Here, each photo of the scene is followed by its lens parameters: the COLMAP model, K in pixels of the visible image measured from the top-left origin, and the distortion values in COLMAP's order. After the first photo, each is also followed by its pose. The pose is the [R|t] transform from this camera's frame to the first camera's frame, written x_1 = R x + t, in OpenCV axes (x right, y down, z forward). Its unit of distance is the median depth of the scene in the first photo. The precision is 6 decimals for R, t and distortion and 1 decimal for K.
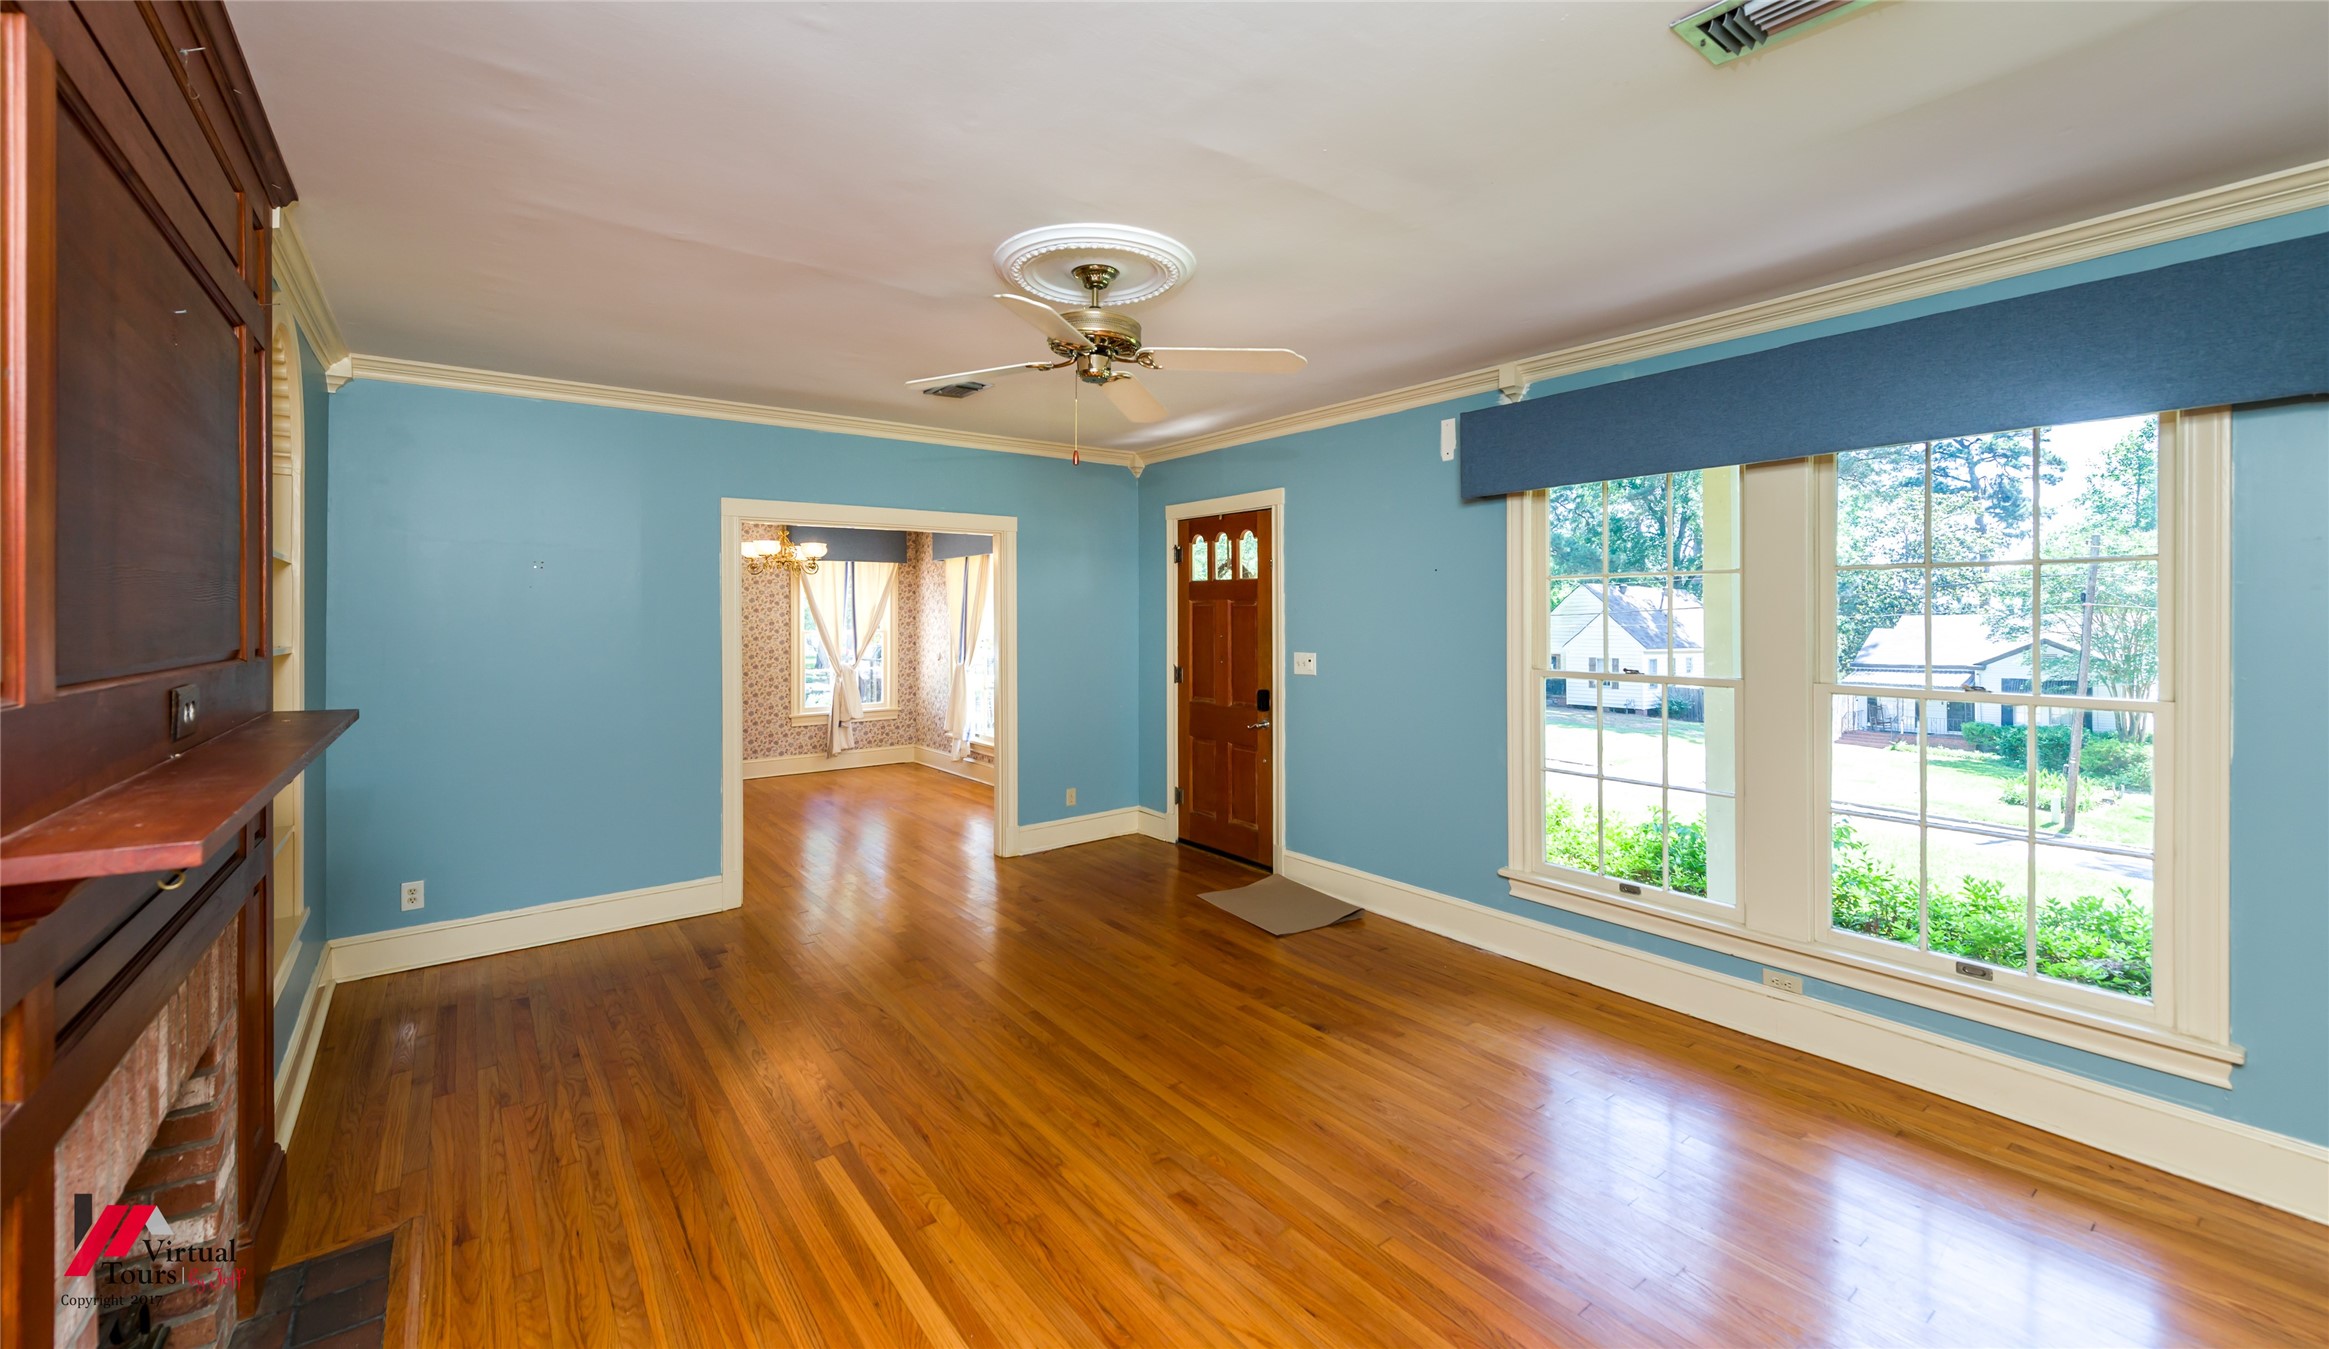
lens RADIAL K [[916.6, 0, 1185.8], [0, 916.6, 611.7], [0, 0, 1]] dist [0.010738, -0.003795]
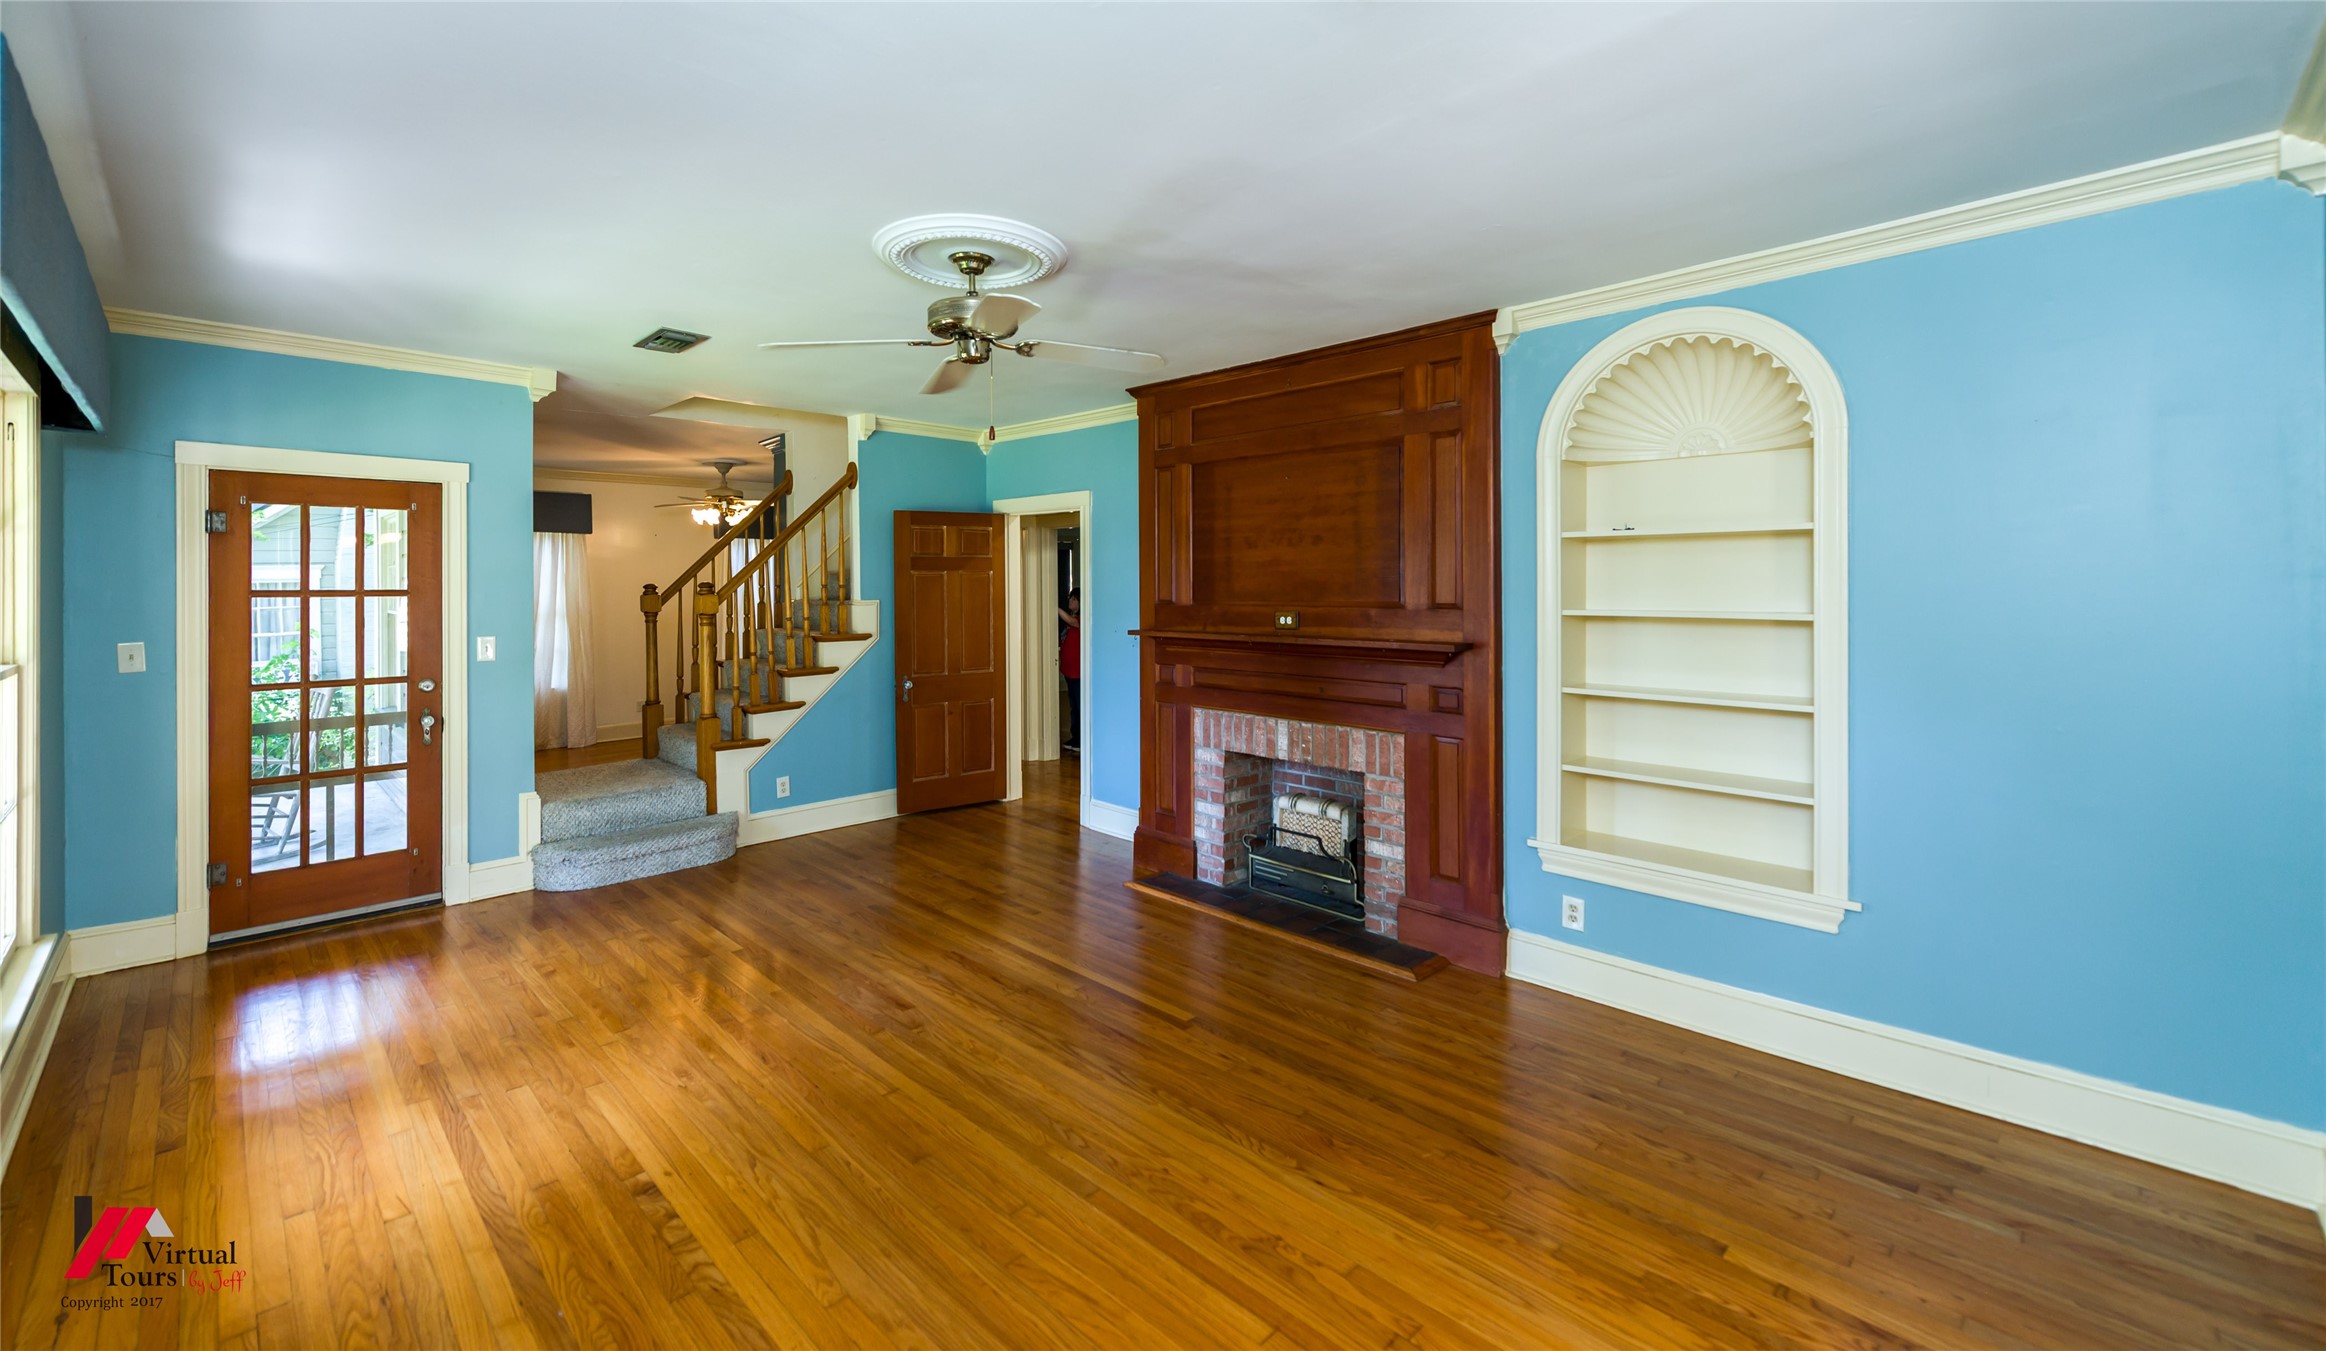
lens RADIAL K [[931.6, 0, 1092.6], [0, 931.6, 580.3], [0, 0, 1]] dist [0.013517, -0.000441]
pose [[-0.996210, 0.002442, -0.086948, -0.104805], [0.003708, 0.999889, -0.014407, 0.010613], [0.086903, -0.014675, -0.996109, 1.555513]]
